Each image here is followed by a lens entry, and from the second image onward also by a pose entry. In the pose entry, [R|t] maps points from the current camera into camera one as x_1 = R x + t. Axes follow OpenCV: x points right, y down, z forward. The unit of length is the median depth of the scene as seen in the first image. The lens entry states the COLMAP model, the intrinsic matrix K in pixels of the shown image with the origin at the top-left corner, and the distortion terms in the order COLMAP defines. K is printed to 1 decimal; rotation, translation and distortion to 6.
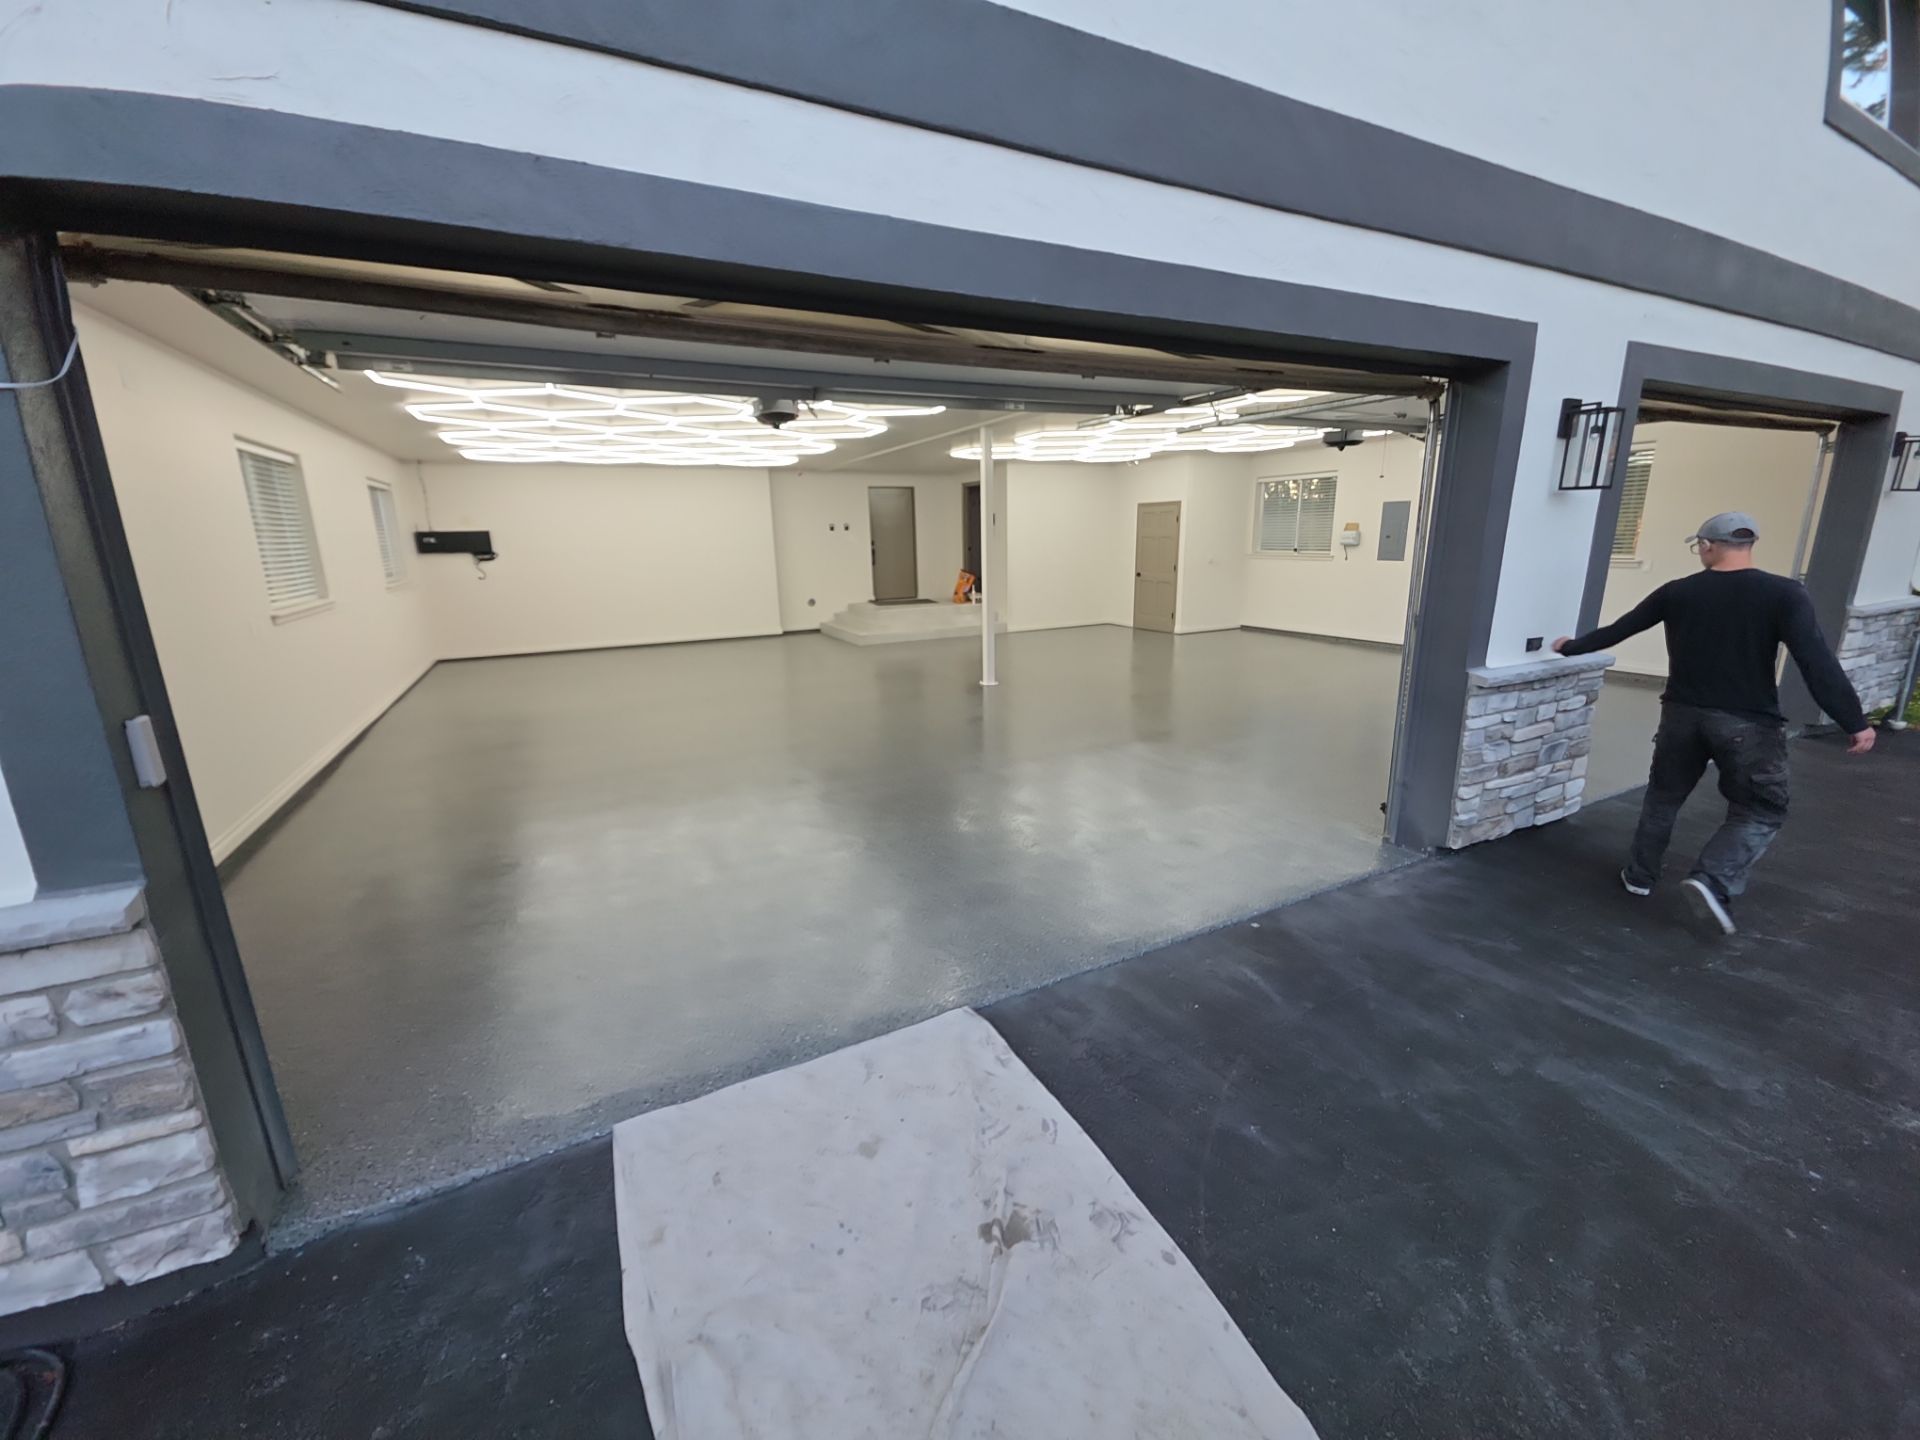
lens RADIAL K [[762.9, 0, 956.4], [0, 762.9, 707.7], [0, 0, 1]] dist [0.010774, -0.006495]
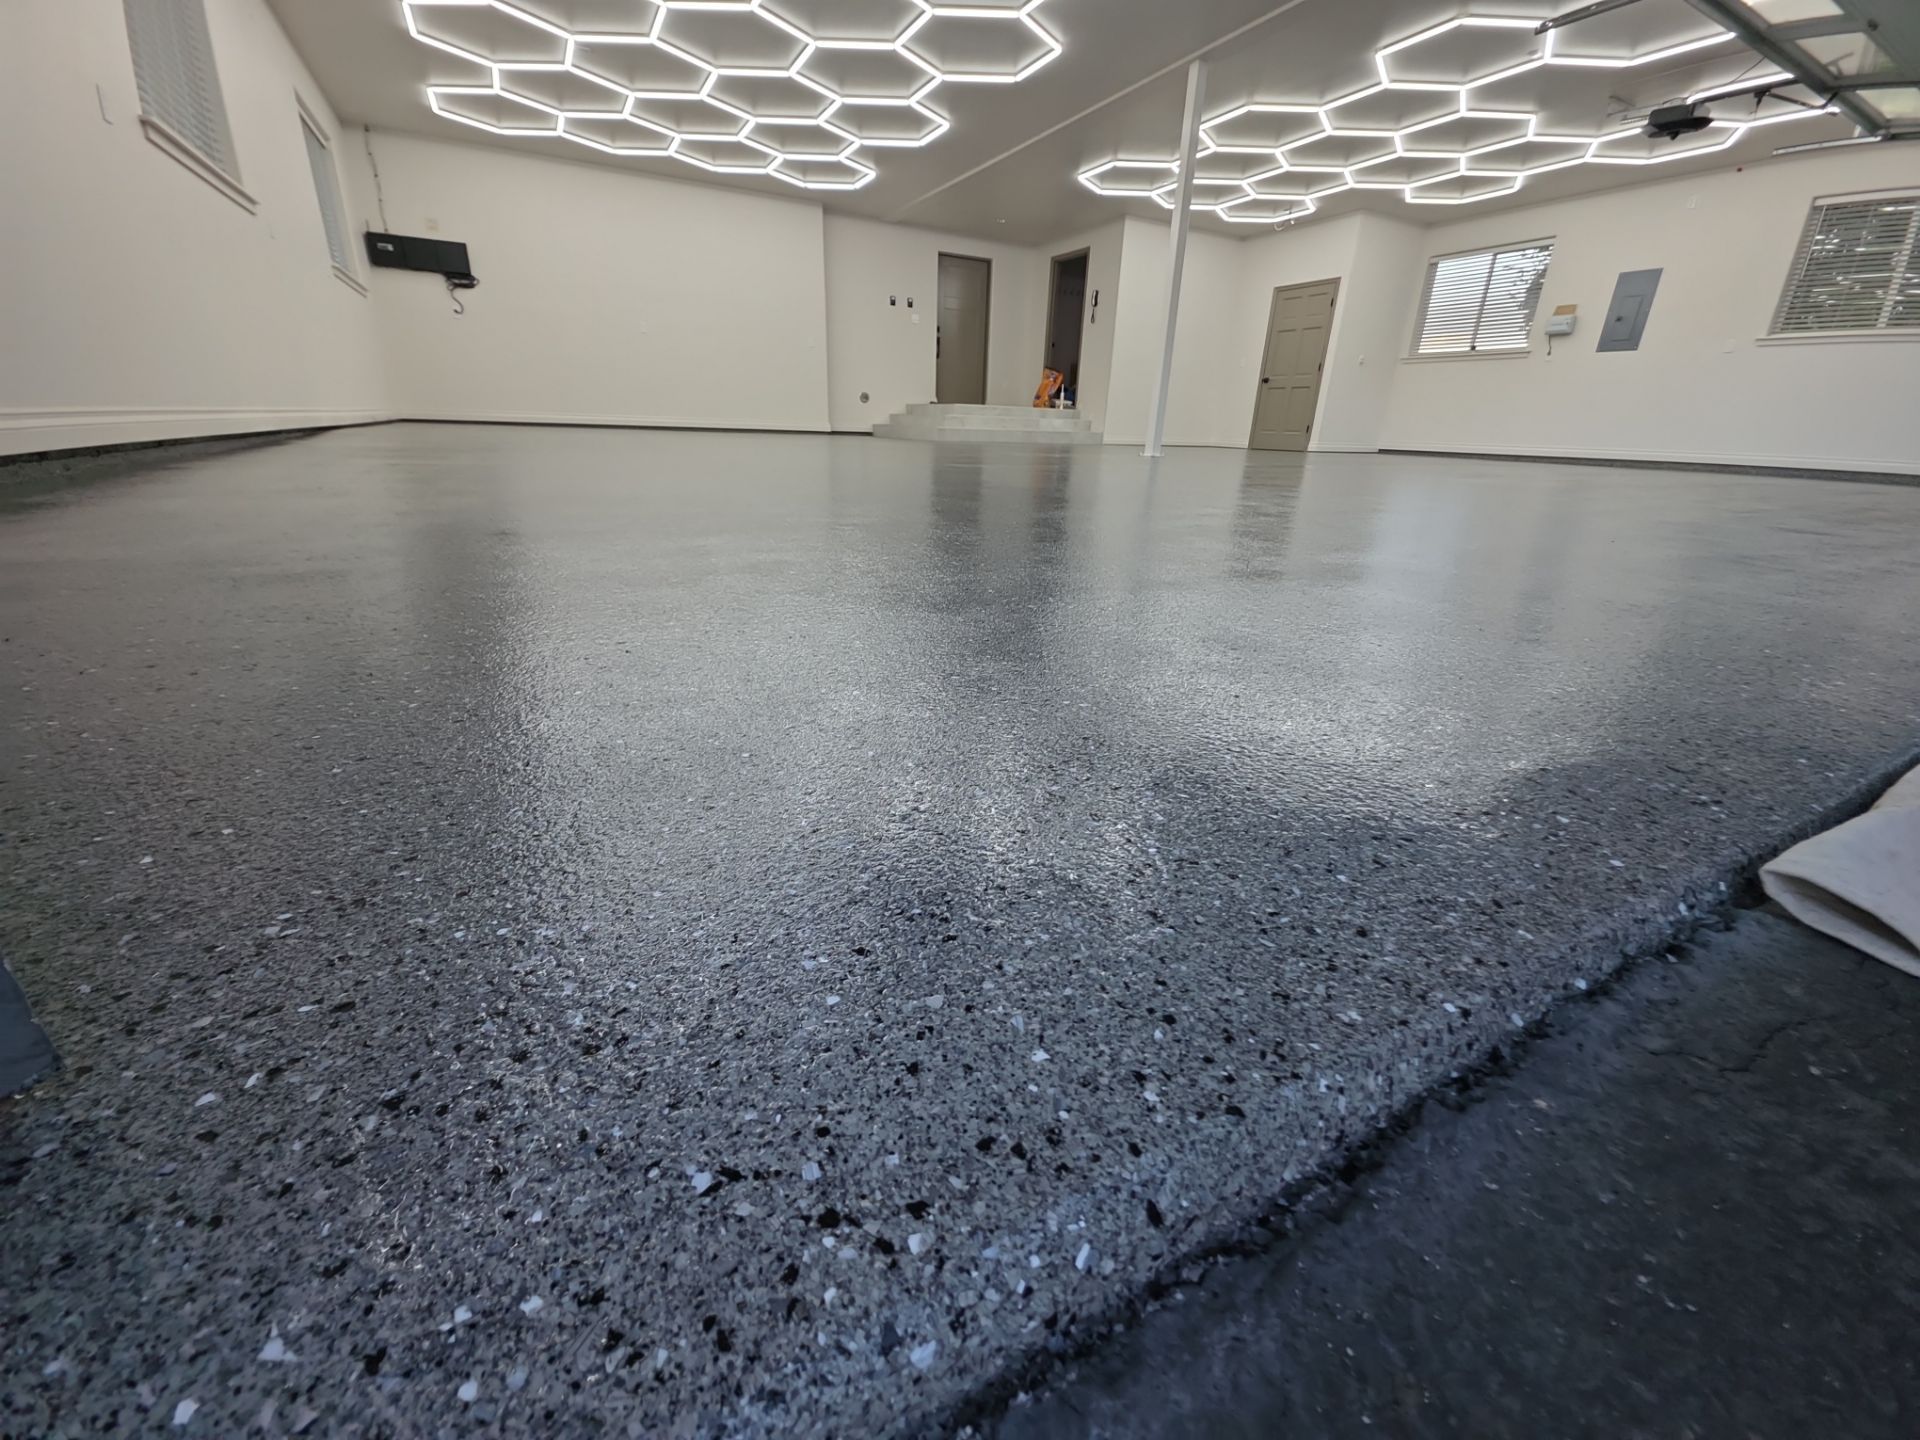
lens RADIAL K [[762.9, 0, 957.5], [0, 762.9, 703.1], [0, 0, 1]] dist [0.010774, -0.006495]
pose [[0.998130, 0.040540, 0.045749, -0.393106], [-0.045888, 0.991387, 0.122665, 0.288248], [-0.040382, -0.124535, 0.991393, 0.481673]]
